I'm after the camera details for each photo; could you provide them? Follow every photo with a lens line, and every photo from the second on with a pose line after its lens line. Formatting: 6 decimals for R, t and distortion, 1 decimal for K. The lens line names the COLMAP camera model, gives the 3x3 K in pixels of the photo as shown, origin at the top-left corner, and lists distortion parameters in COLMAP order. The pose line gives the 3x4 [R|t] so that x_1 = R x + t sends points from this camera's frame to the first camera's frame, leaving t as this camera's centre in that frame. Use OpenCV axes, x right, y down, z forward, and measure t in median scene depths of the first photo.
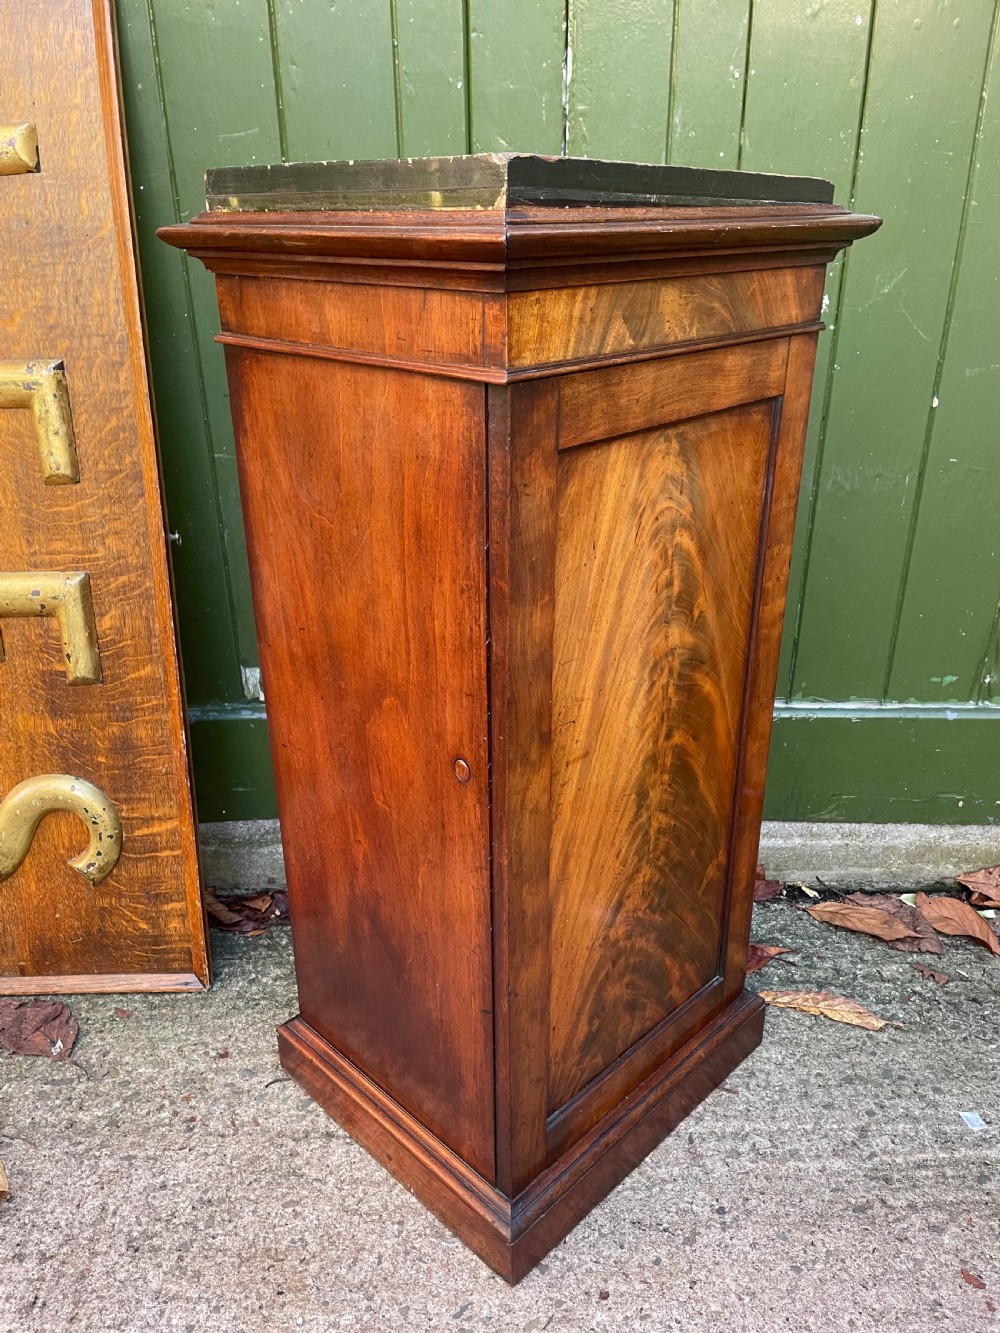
lens RADIAL K [[1021.5, 0, 491.0], [0, 1021.5, 676.9], [0, 0, 1]] dist [0.083452, -0.119537]
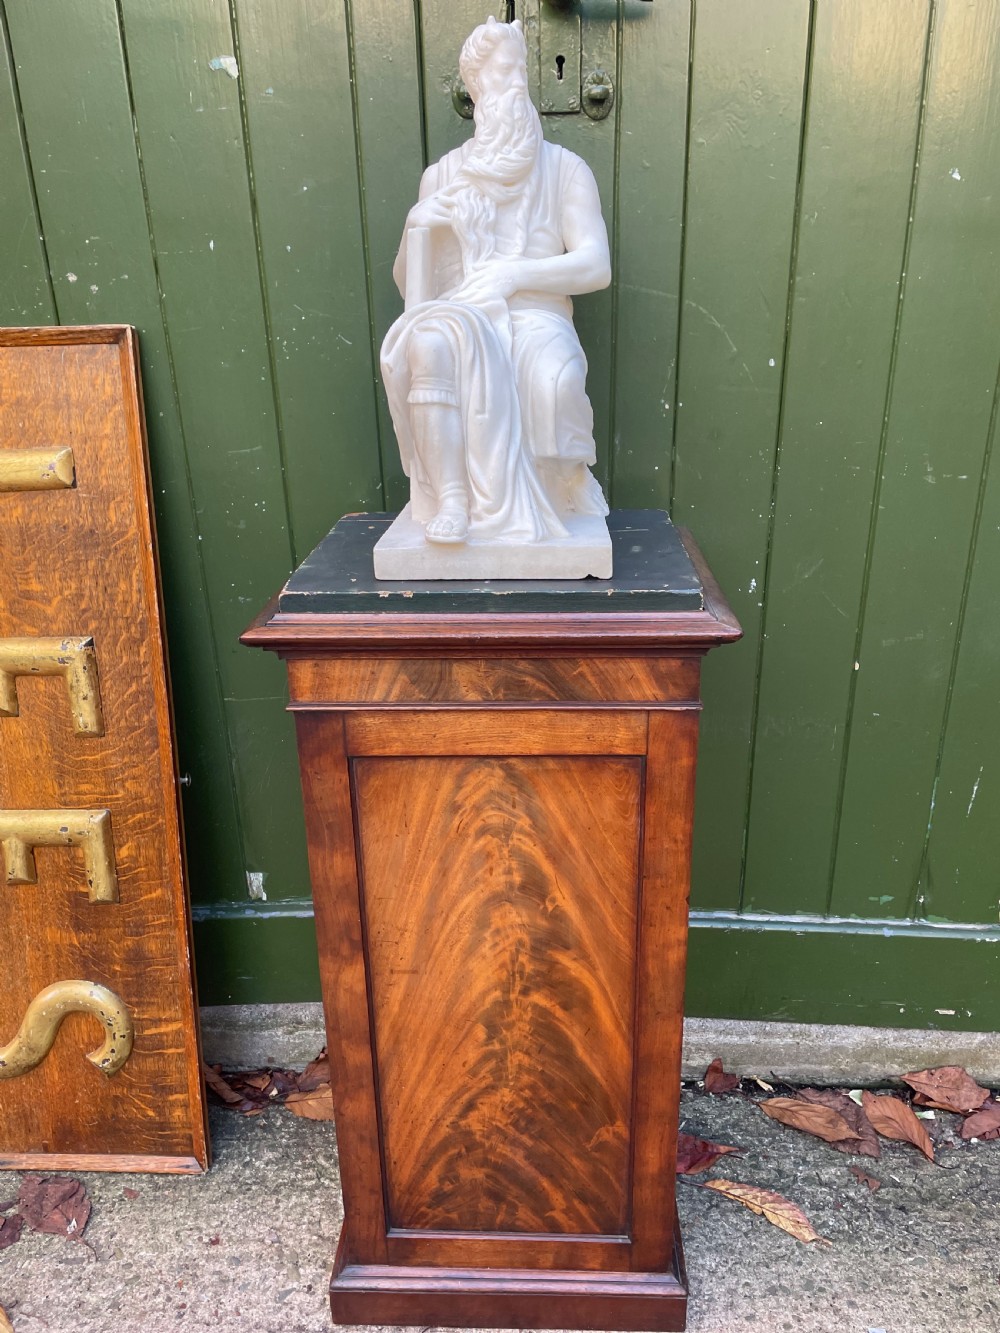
lens RADIAL K [[1021.5, 0, 503.8], [0, 1021.5, 677.8], [0, 0, 1]] dist [0.083452, -0.119537]
pose [[0.998736, 0.011315, -0.048967, 0.104683], [-0.013442, 0.998970, -0.043333, -0.205097], [0.048426, 0.043937, 0.997860, -0.136420]]
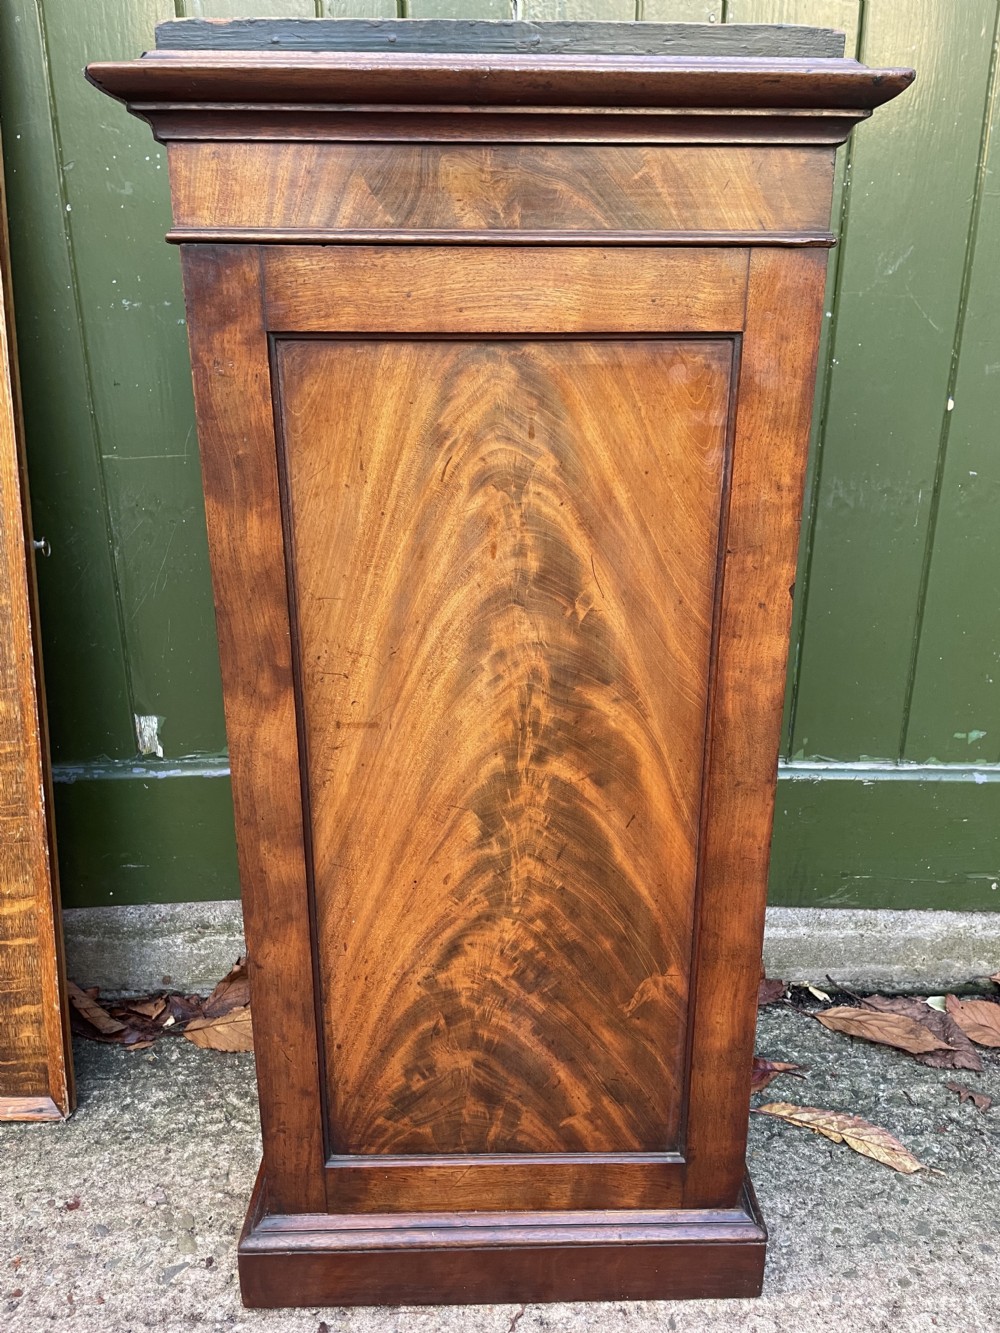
lens RADIAL K [[1021.5, 0, 514.3], [0, 1021.5, 676.8], [0, 0, 1]] dist [0.083452, -0.119537]
pose [[0.999718, 0.008406, 0.022193, 0.052481], [-0.006065, 0.994609, -0.103519, 0.051295], [-0.022943, 0.103356, 0.994380, 0.184526]]
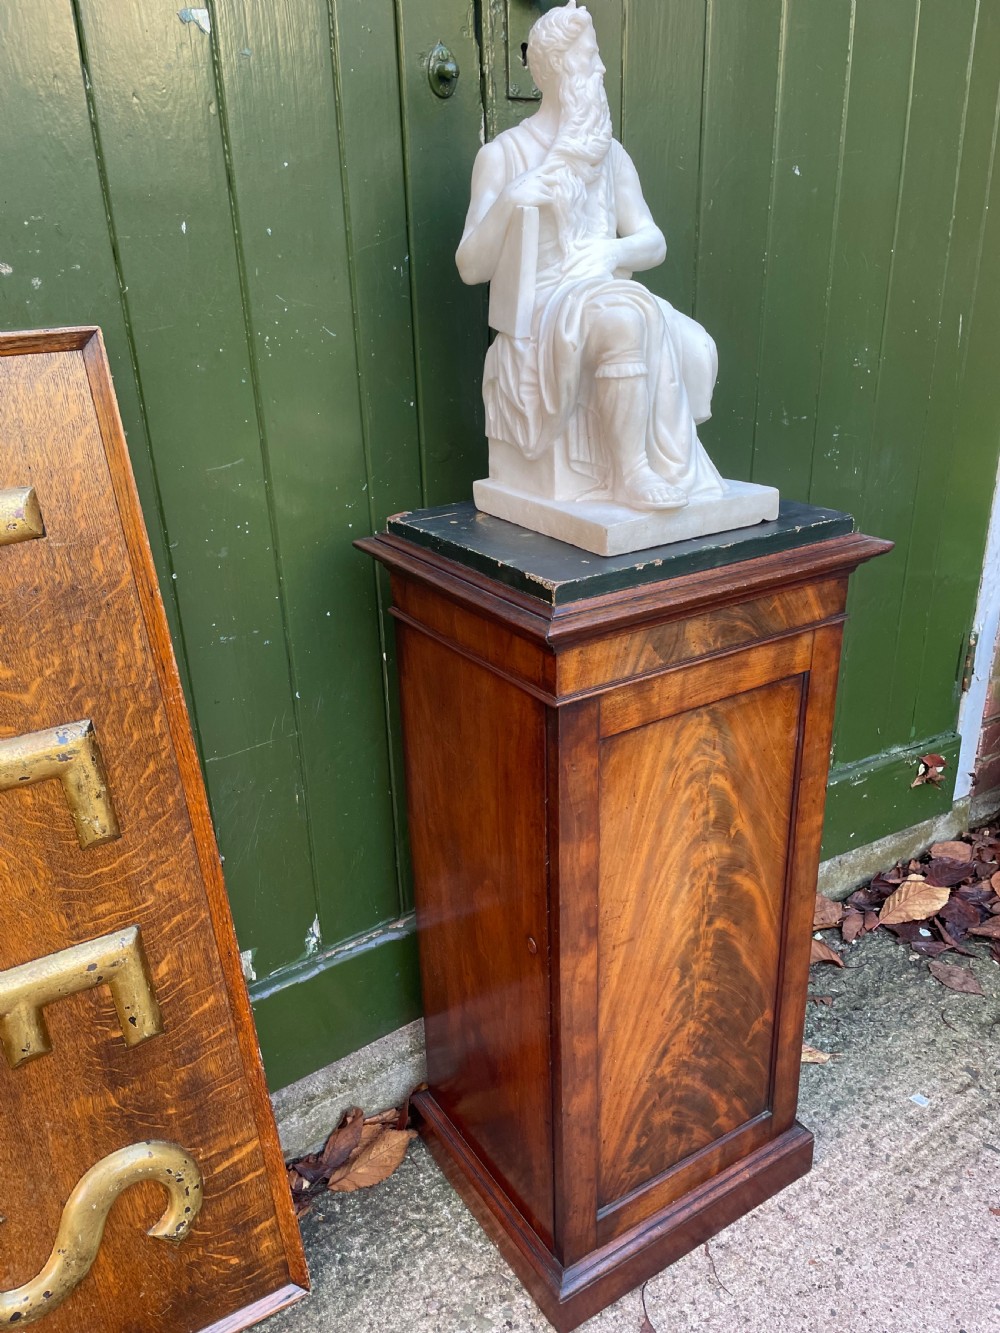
lens RADIAL K [[1021.5, 0, 499.9], [0, 1021.5, 676.6], [0, 0, 1]] dist [0.083452, -0.119537]
pose [[0.847549, -0.217708, 0.484008, -0.516947], [0.238724, 0.970908, 0.018686, -0.259398], [-0.473995, 0.099707, 0.874864, 0.003046]]
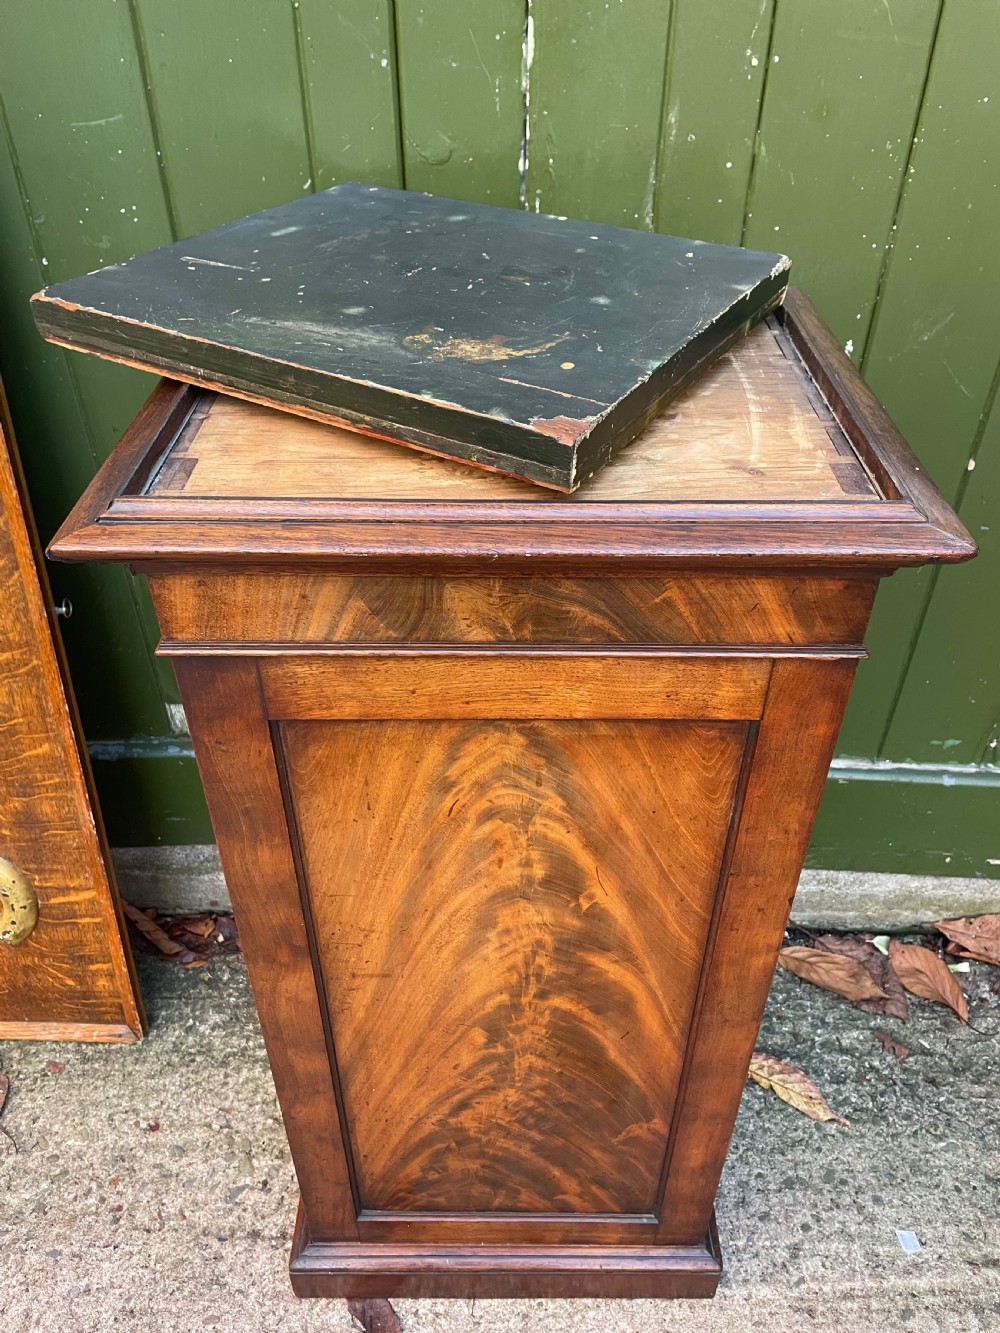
lens RADIAL K [[1021.5, 0, 509.3], [0, 1021.5, 672.2], [0, 0, 1]] dist [0.083452, -0.119537]
pose [[0.999578, 0.028605, -0.005140, 0.071120], [-0.026574, 0.971168, 0.236910, -0.299408], [0.011769, -0.236674, 0.971518, 0.157073]]
